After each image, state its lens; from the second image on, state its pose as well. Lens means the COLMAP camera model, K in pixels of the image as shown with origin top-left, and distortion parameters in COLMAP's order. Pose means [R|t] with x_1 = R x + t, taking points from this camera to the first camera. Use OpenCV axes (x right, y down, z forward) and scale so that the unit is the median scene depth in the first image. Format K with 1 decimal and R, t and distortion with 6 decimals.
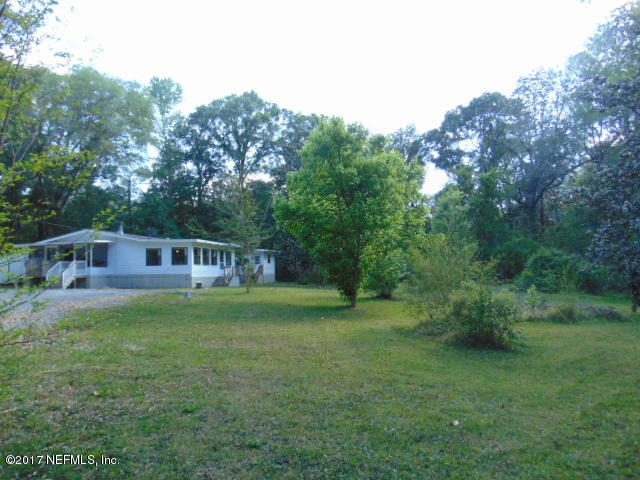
lens RADIAL K [[474.5, 0, 318.5], [0, 474.5, 234.9], [0, 0, 1]] dist [-0.044426, 0.077488]
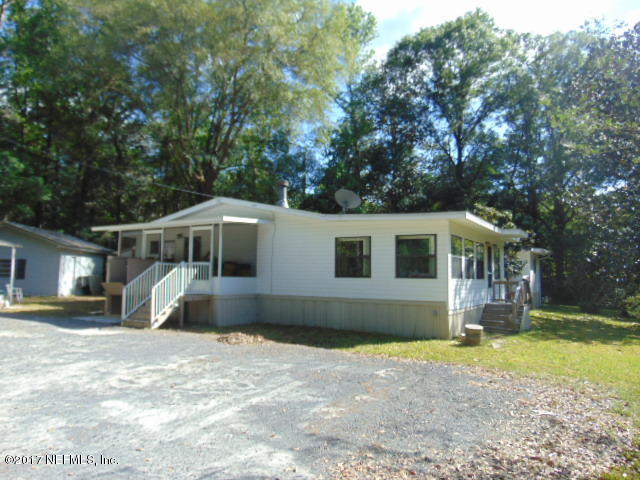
lens RADIAL K [[474.5, 0, 318.5], [0, 474.5, 234.9], [0, 0, 1]] dist [-0.044426, 0.077488]
pose [[0.937351, 0.009119, -0.348268, -0.154952], [-0.008414, 0.999958, 0.003536, 0.016753], [0.348286, -0.000384, 0.937388, 0.397655]]
